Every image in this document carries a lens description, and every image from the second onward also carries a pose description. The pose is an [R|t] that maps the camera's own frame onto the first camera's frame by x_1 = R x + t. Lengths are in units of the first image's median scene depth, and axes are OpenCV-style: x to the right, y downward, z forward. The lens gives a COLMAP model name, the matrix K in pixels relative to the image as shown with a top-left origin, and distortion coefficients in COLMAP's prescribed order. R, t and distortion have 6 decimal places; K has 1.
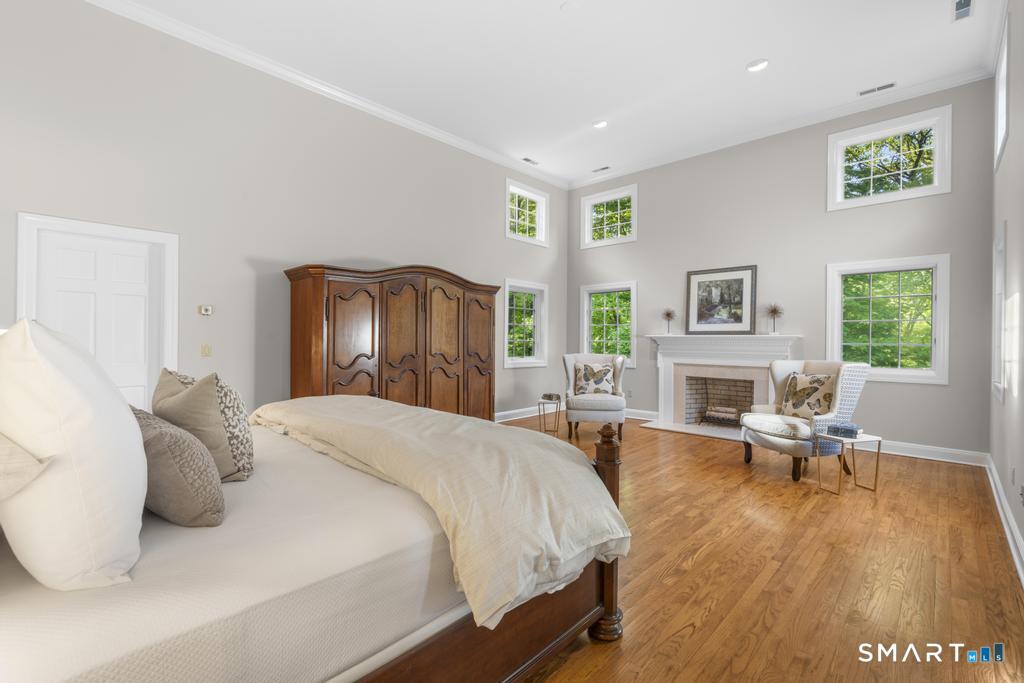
lens RADIAL K [[457.1, 0, 506.1], [0, 457.1, 340.4], [0, 0, 1]] dist [0.003567, 0.000511]
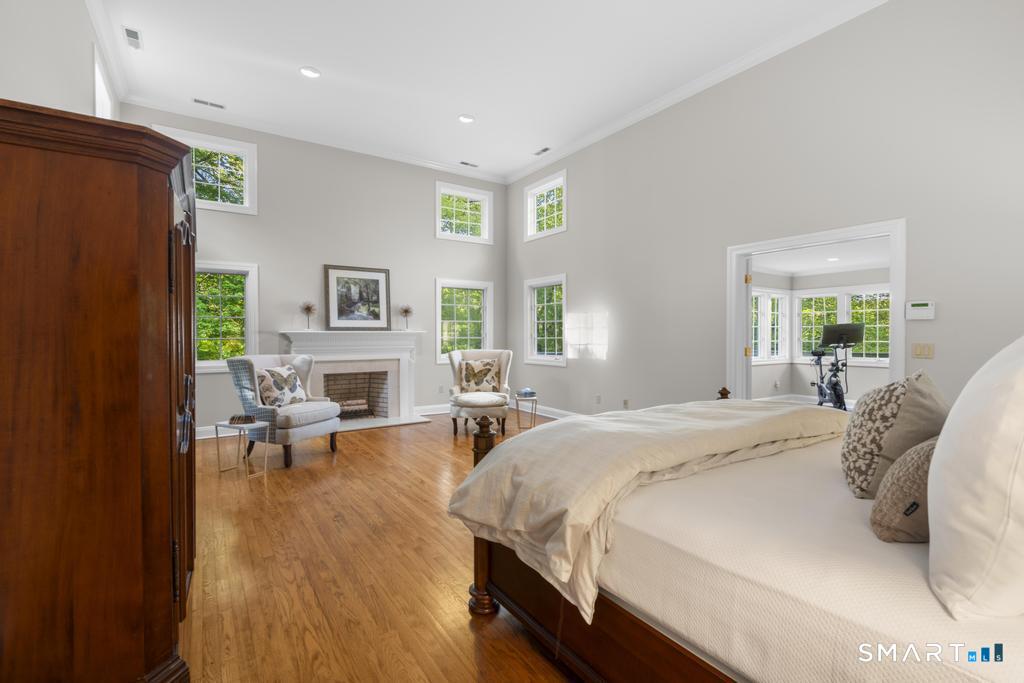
lens RADIAL K [[457.1, 0, 506.9], [0, 457.1, 338.8], [0, 0, 1]] dist [0.003567, 0.000511]
pose [[0.220820, -0.016219, 0.975180, -0.492082], [0.006714, 0.999863, 0.015109, -0.007599], [-0.975291, 0.003211, 0.220899, 0.452572]]
